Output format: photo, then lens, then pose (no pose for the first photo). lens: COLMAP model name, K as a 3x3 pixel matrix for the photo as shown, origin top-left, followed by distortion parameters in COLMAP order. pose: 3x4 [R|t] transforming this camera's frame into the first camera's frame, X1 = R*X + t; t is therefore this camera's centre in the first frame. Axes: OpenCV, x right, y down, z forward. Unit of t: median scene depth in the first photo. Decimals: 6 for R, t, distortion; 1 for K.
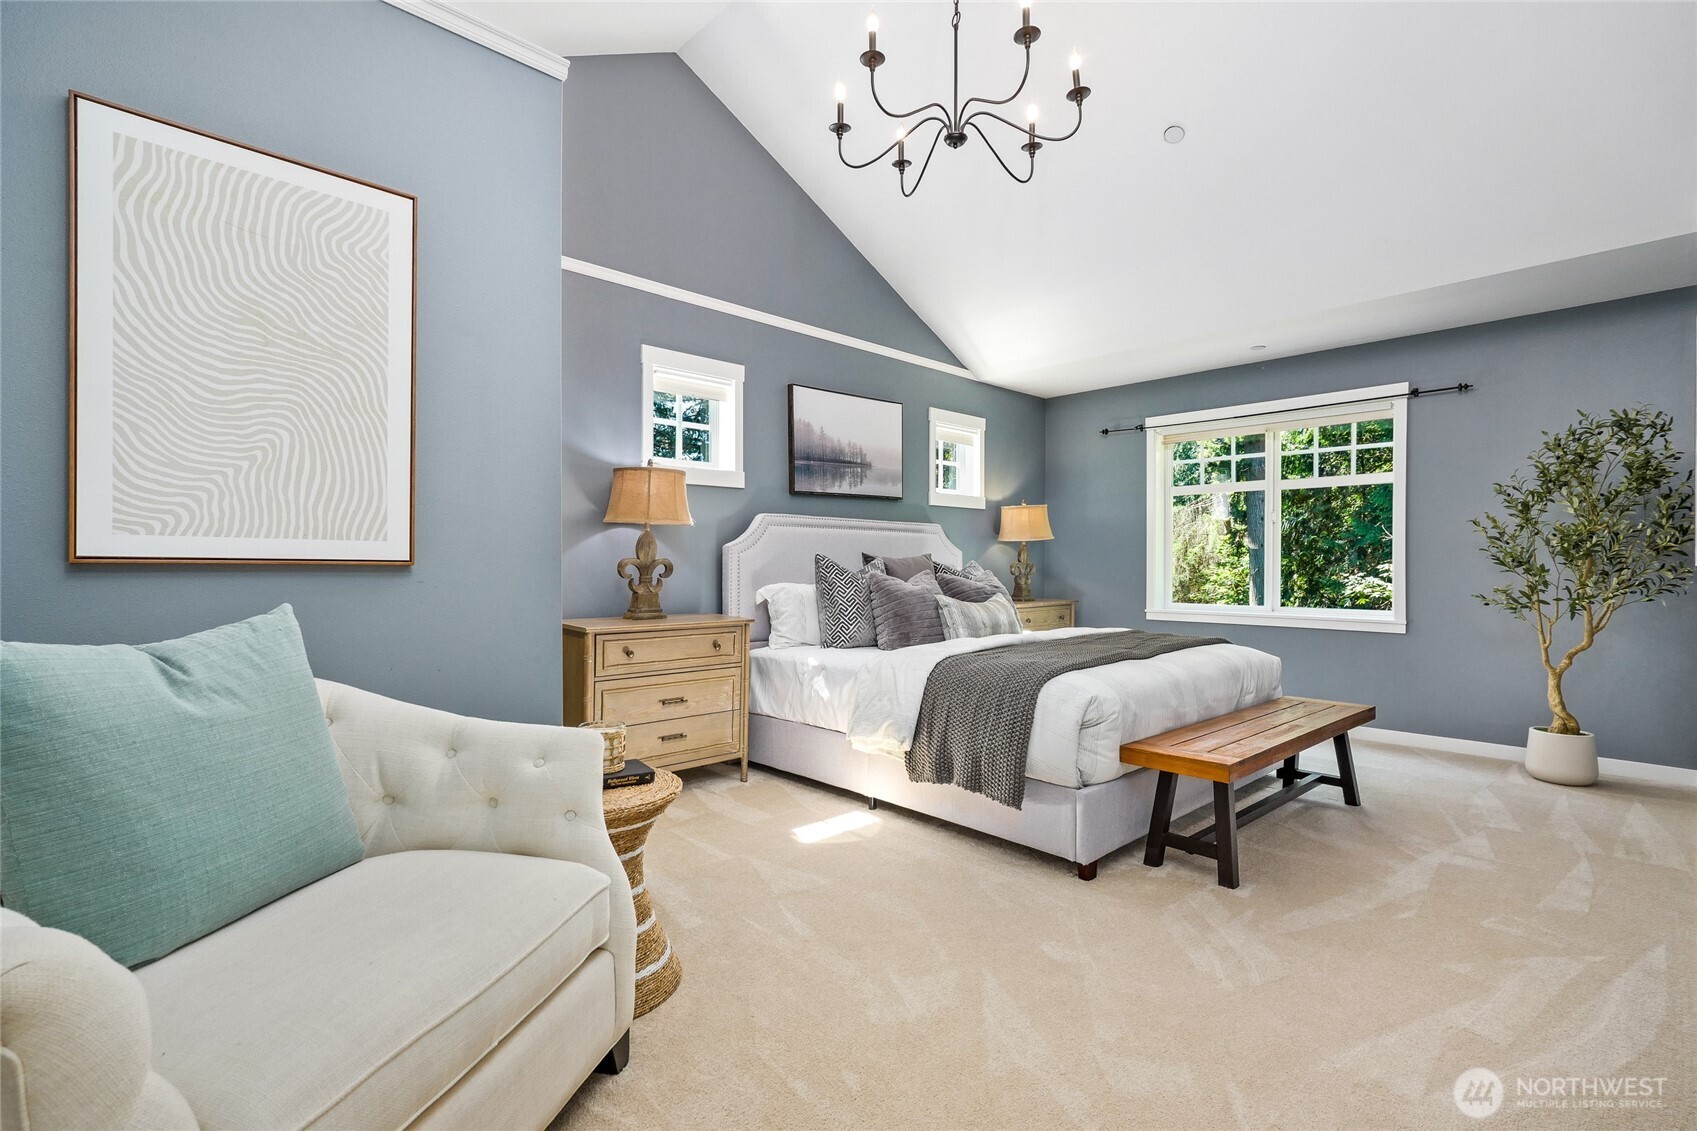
lens RADIAL K [[786.7, 0, 843.3], [0, 786.7, 570.4], [0, 0, 1]] dist [-0.021335, -0.000013]
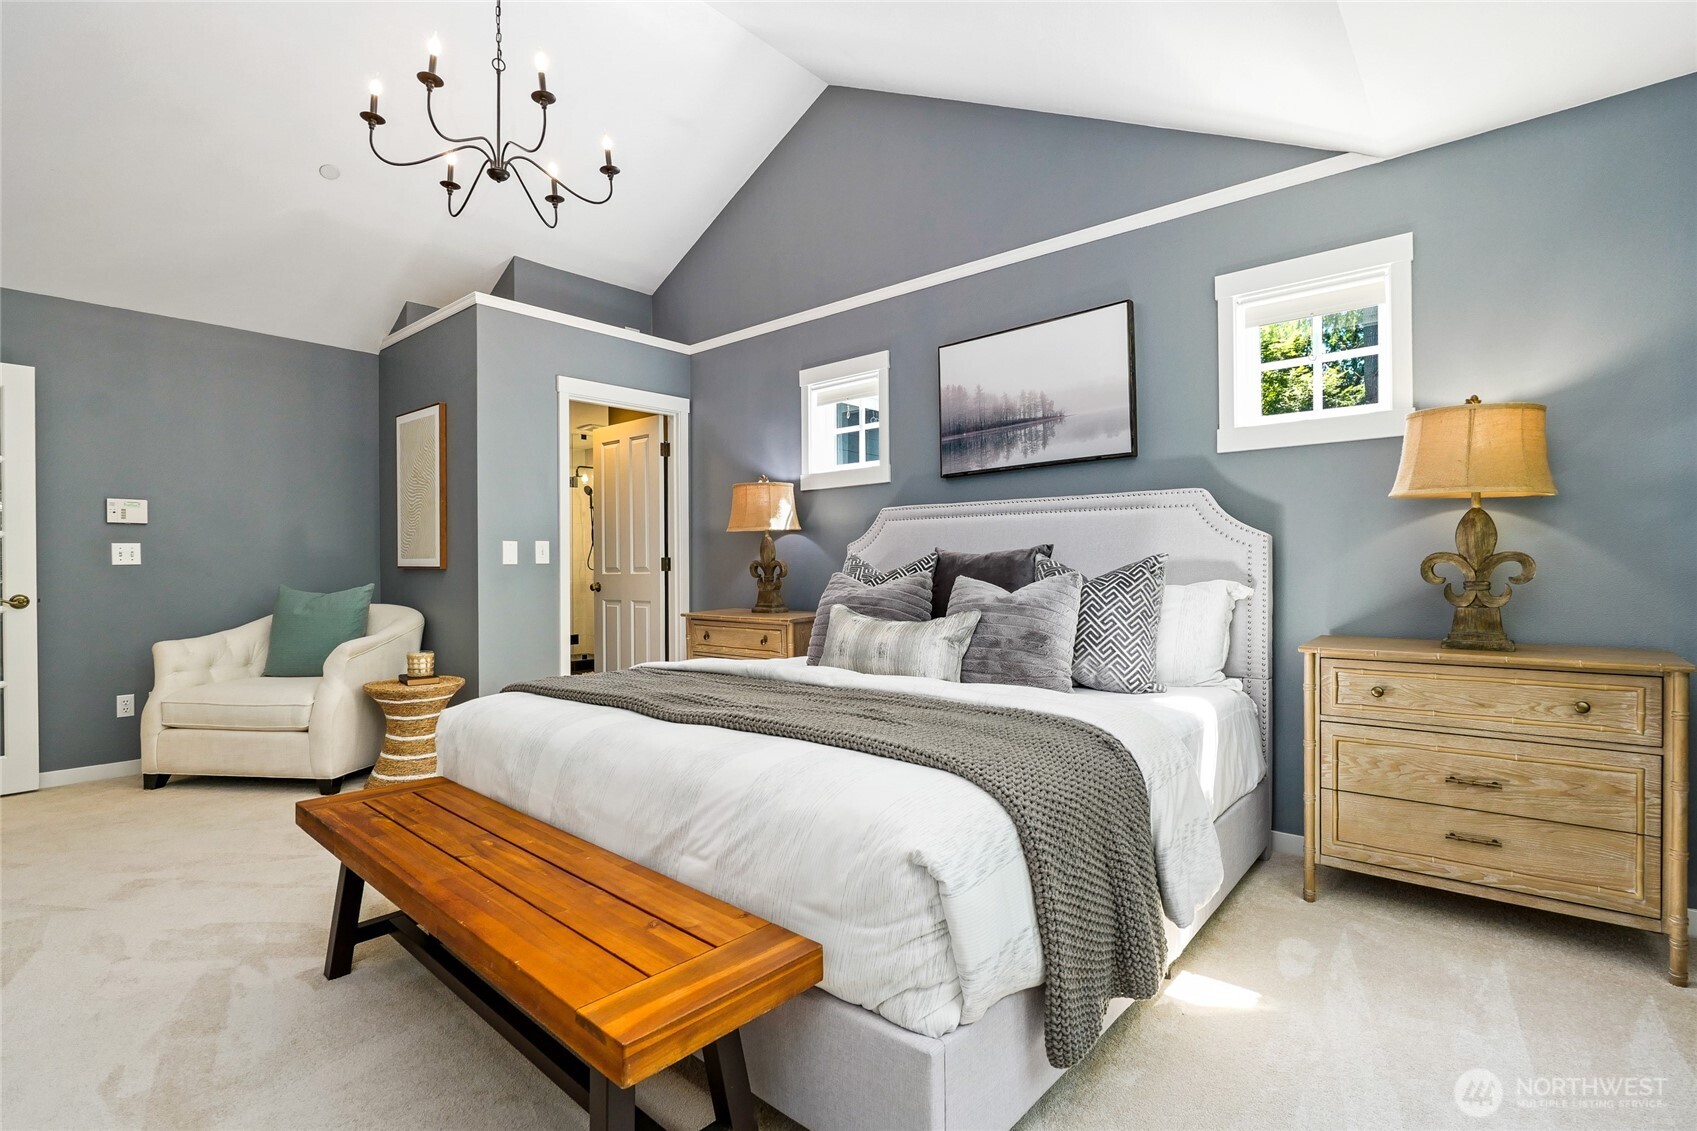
lens RADIAL K [[786.7, 0, 843.7], [0, 786.7, 565.7], [0, 0, 1]] dist [-0.021335, -0.000013]
pose [[0.103227, -0.005405, -0.994643, 0.717681], [-0.000374, 0.999985, -0.005473, -0.000607], [0.994658, 0.000937, 0.103224, 0.775516]]
